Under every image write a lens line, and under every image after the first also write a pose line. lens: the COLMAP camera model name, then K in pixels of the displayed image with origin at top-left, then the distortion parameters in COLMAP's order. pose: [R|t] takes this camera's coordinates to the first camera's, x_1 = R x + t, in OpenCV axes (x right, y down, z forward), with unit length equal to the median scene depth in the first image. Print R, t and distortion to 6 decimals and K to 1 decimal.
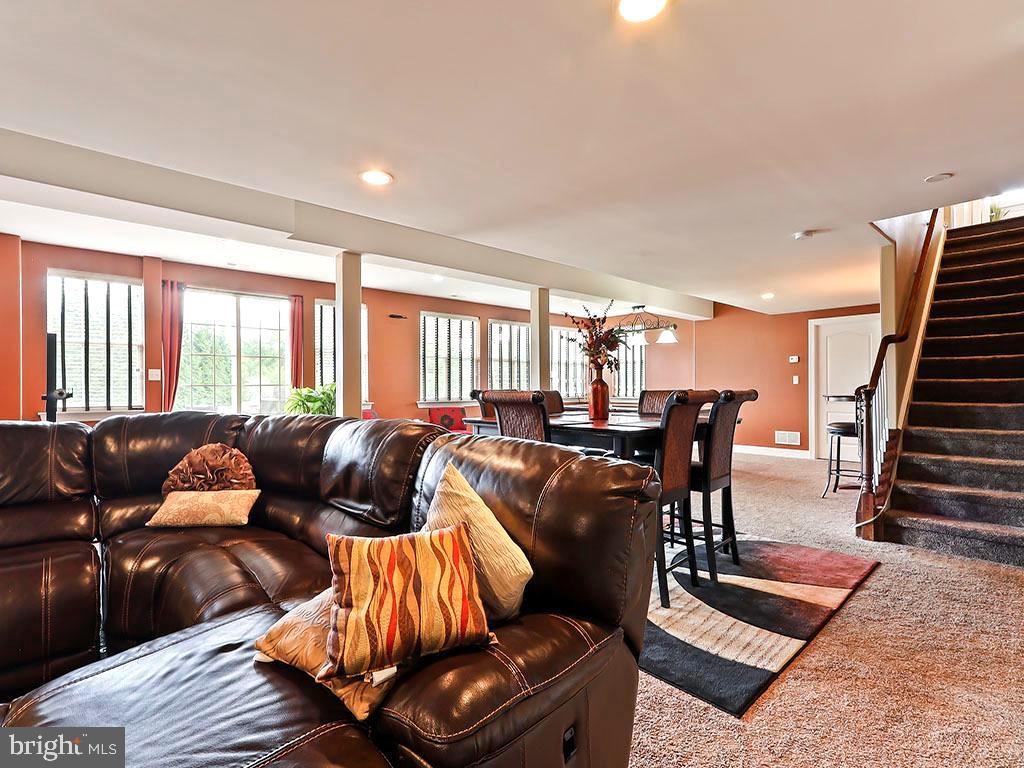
lens RADIAL K [[474.4, 0, 505.4], [0, 474.4, 387.3], [0, 0, 1]] dist [0.000988, -0.000405]
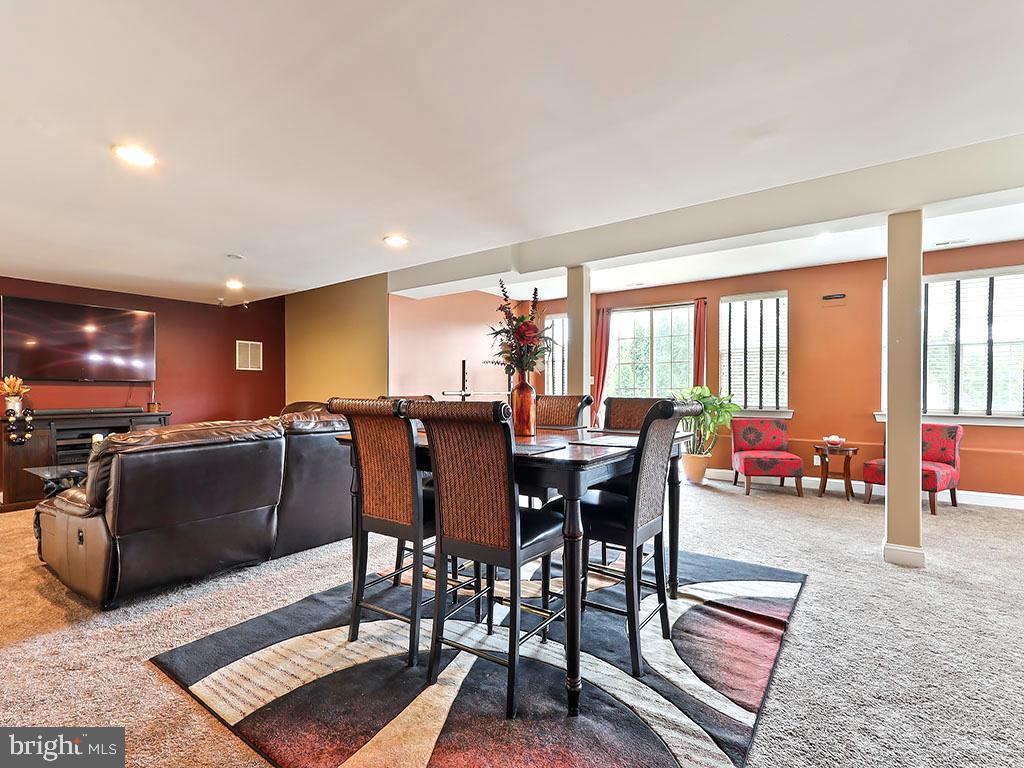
lens RADIAL K [[474.4, 0, 505.4], [0, 474.4, 387.3], [0, 0, 1]] dist [0.000988, -0.000405]
pose [[0.234532, -0.000792, -0.972108, 0.513723], [-0.005398, 0.999983, -0.002117, -0.002597], [0.972093, 0.005744, 0.234524, 0.433021]]
